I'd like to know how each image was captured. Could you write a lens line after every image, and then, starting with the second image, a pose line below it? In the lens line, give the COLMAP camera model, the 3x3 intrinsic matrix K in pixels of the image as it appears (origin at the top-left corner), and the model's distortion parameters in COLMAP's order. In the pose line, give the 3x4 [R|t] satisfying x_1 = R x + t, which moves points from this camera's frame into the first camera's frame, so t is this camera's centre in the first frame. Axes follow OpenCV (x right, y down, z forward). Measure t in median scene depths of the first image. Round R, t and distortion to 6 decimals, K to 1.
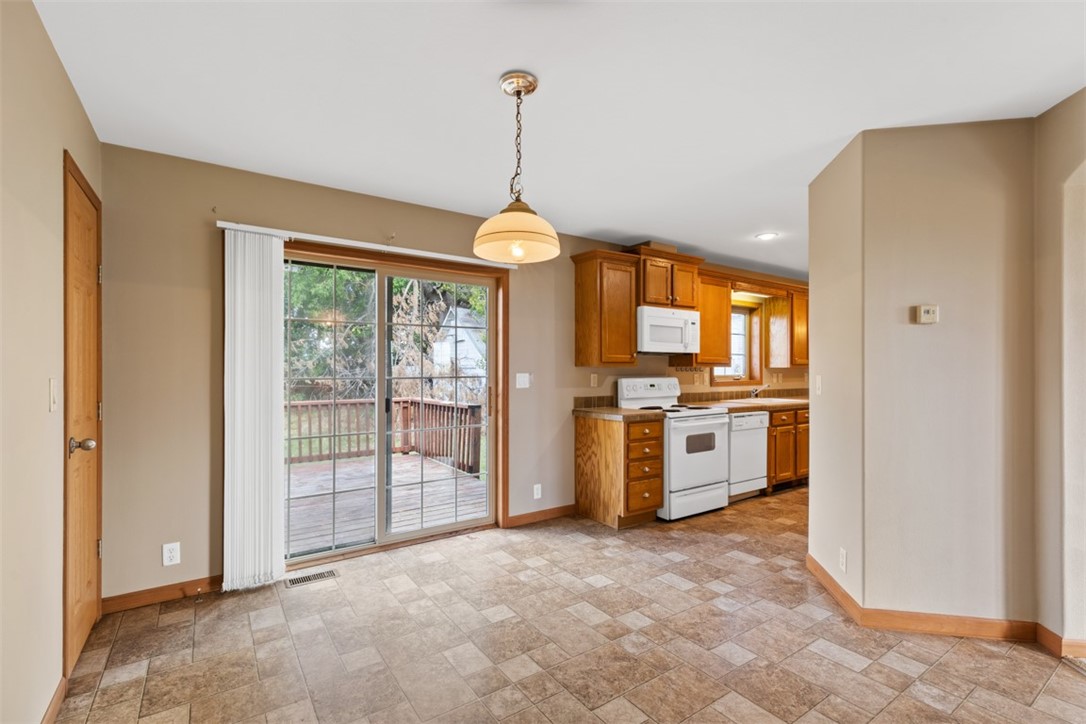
lens RADIAL K [[492.6, 0, 541.2], [0, 492.6, 370.6], [0, 0, 1]] dist [0.008026, -0.000941]
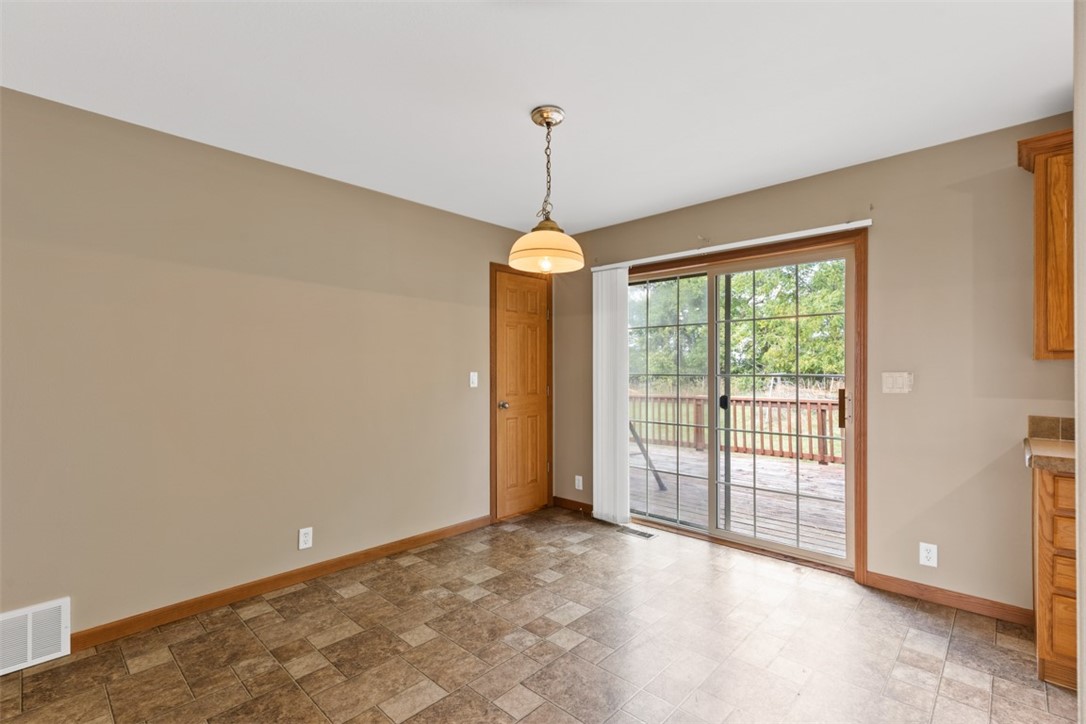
lens RADIAL K [[492.6, 0, 541.4], [0, 492.6, 359.7], [0, 0, 1]] dist [0.008026, -0.000941]
pose [[0.209489, -0.015517, -0.977688, 0.631728], [-0.000547, 0.999872, -0.015986, -0.000108], [0.977811, 0.003884, 0.209454, 0.438844]]
